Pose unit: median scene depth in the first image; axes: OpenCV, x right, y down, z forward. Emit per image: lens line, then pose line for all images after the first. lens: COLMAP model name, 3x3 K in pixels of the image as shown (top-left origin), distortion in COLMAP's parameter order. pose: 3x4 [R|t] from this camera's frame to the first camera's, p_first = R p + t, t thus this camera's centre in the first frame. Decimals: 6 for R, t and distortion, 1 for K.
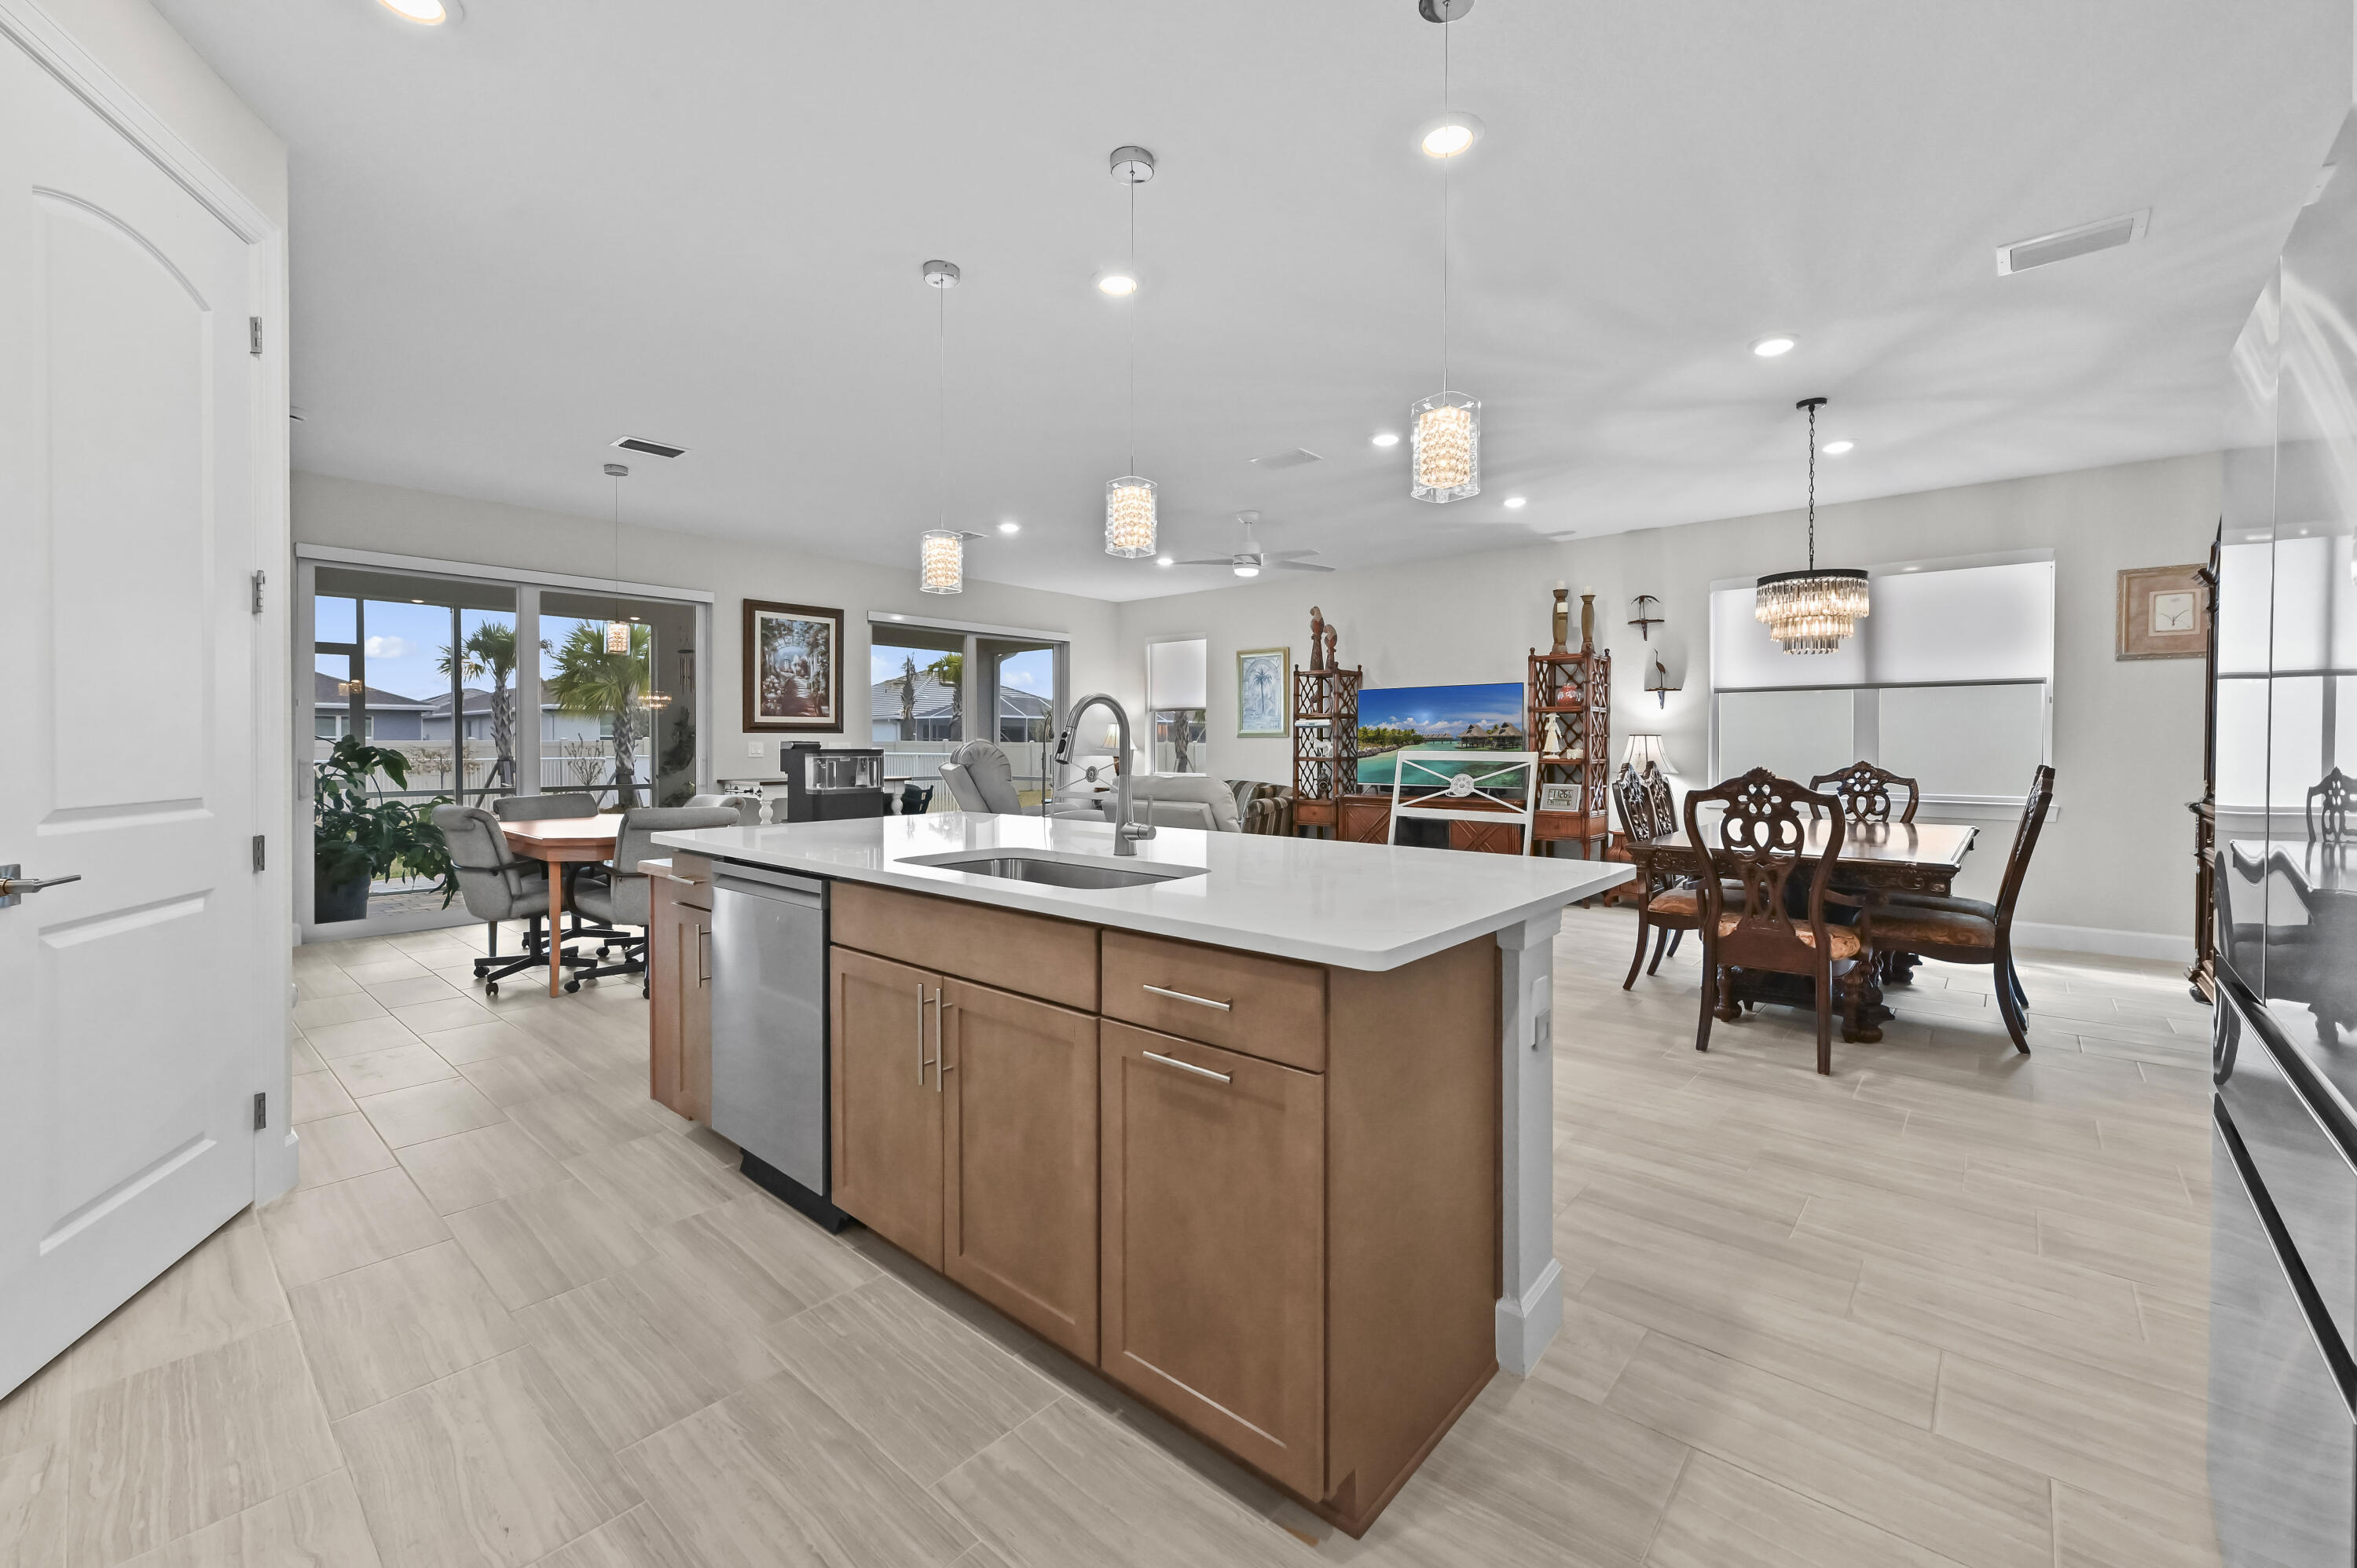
lens RADIAL K [[946.0, 0, 1164.7], [0, 946.0, 751.4], [0, 0, 1]] dist [0.002366, -0.000334]
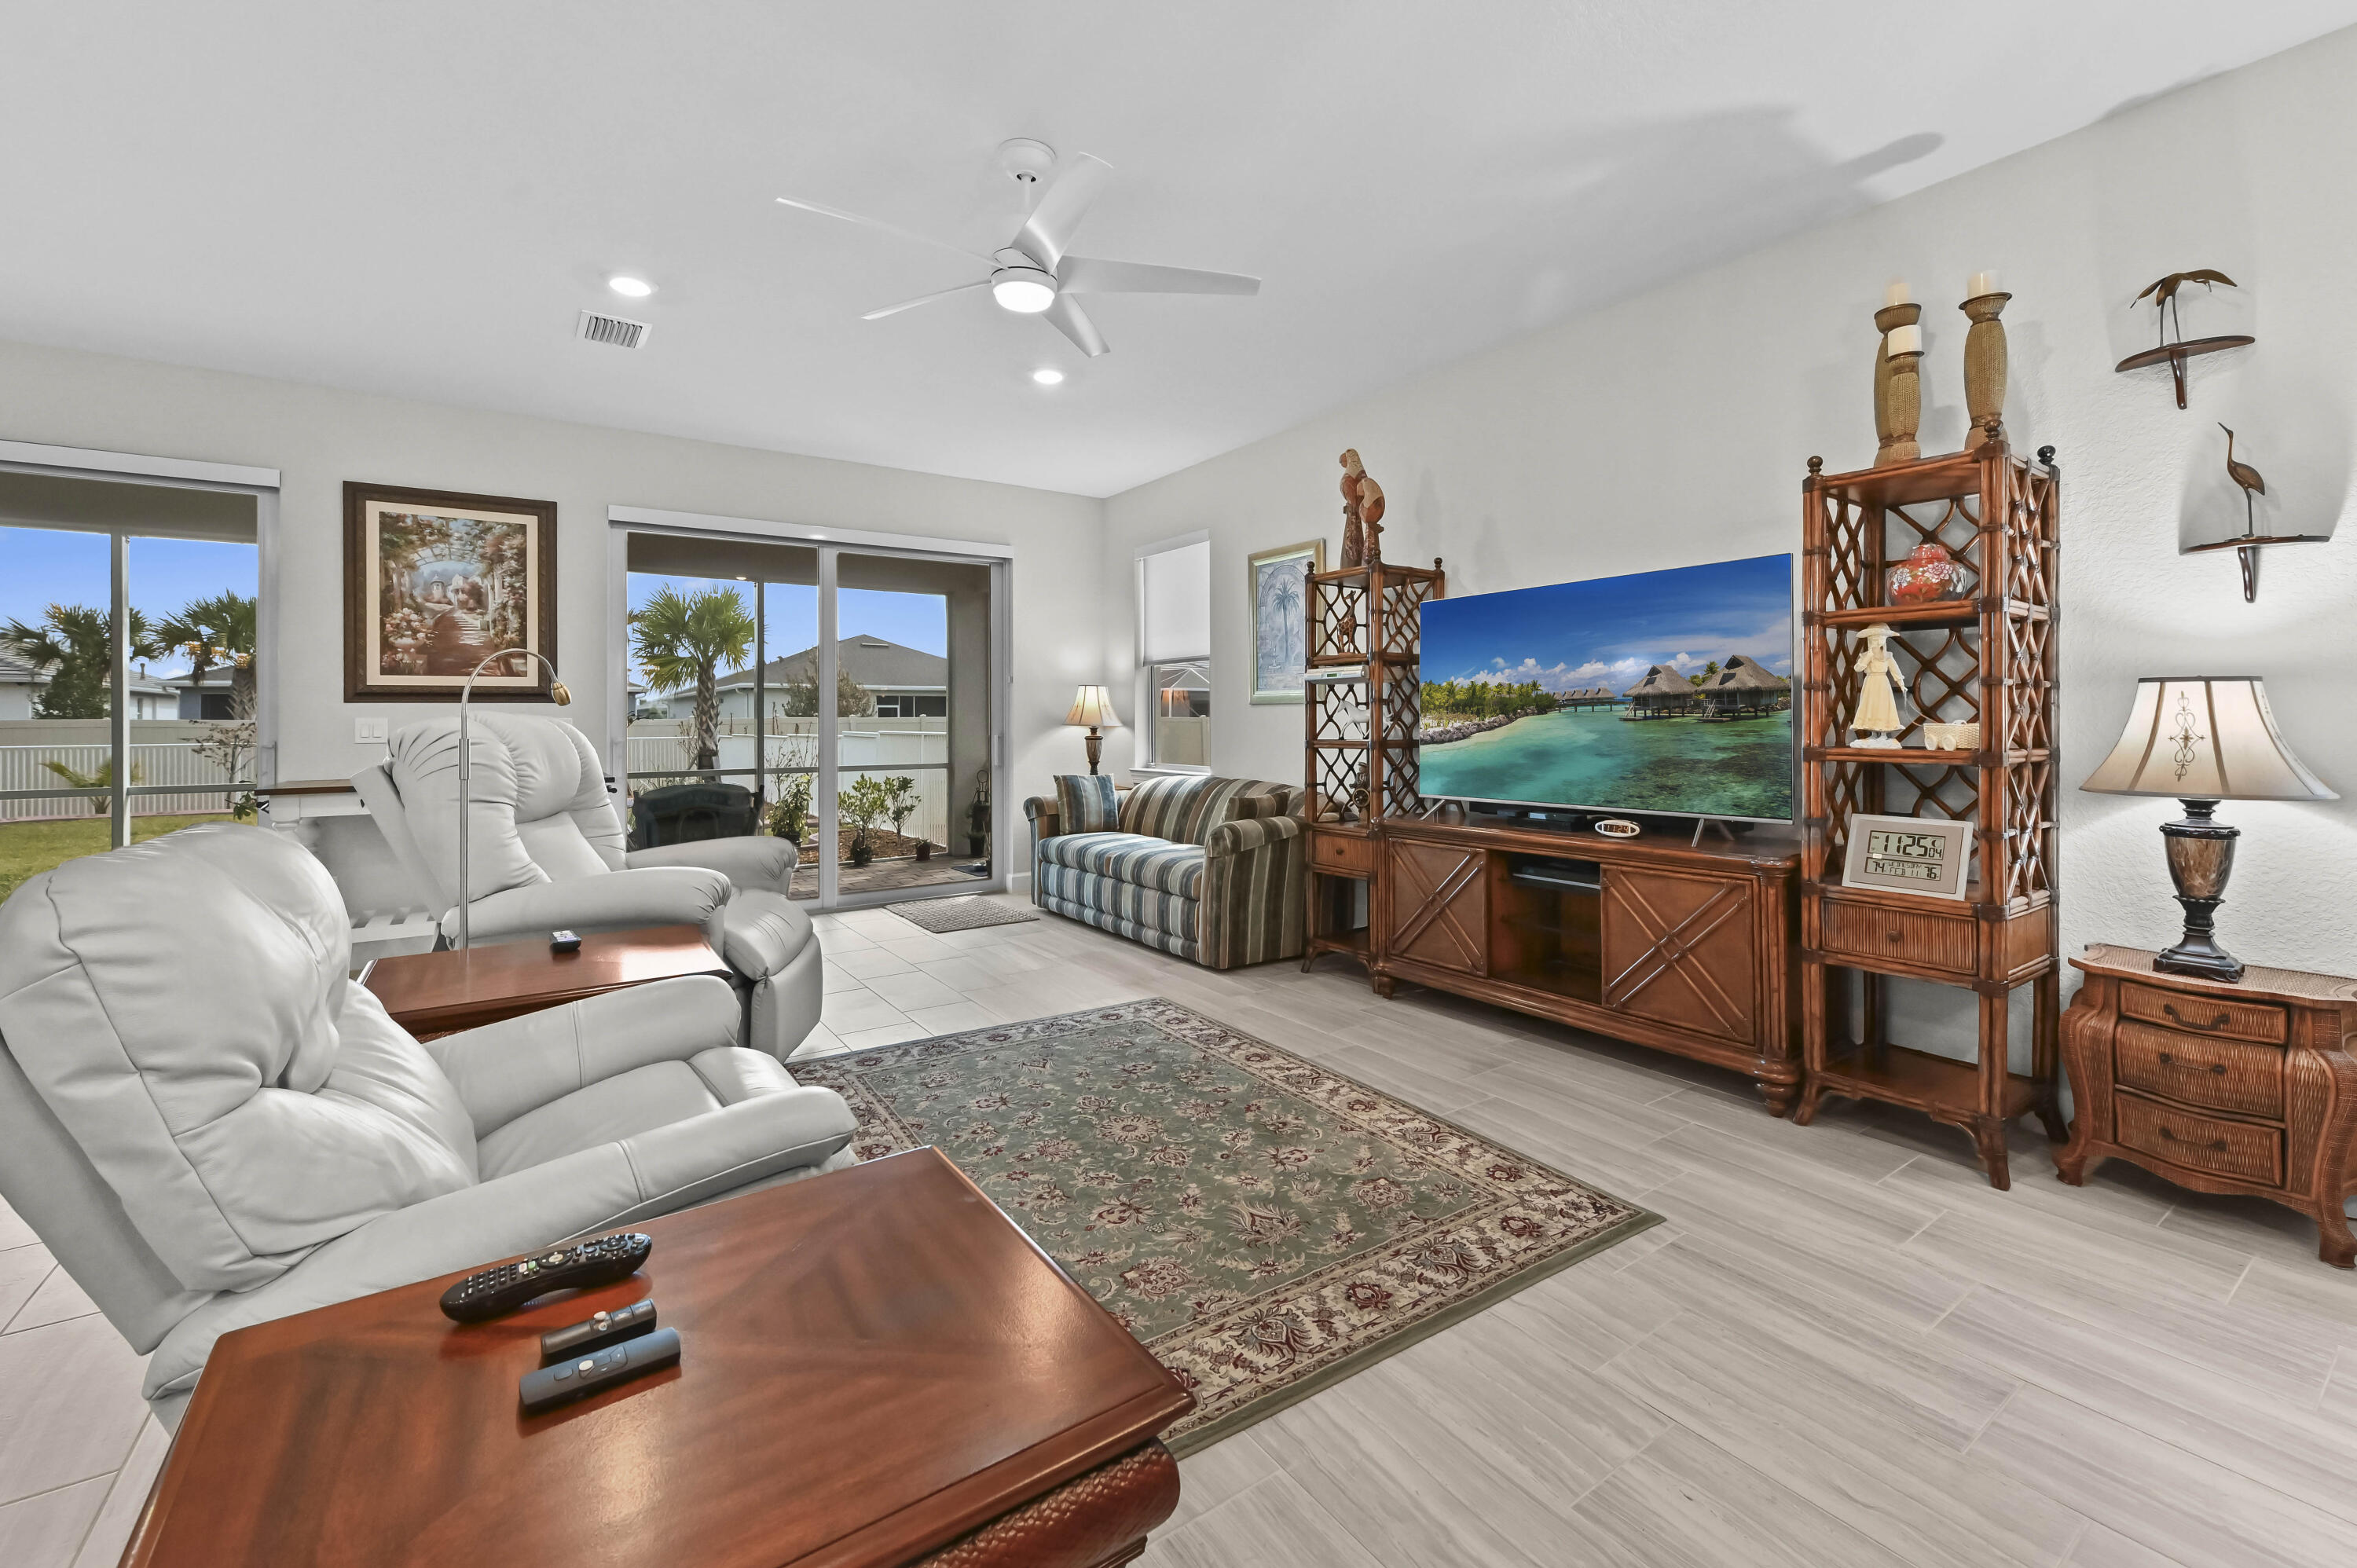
lens RADIAL K [[946.0, 0, 1187.0], [0, 946.0, 713.7], [0, 0, 1]] dist [0.002366, -0.000334]
pose [[0.971394, -0.007694, -0.237348, 0.215539], [0.004520, 0.999893, -0.013914, -0.001868], [0.237430, 0.012443, 0.971325, 0.528227]]
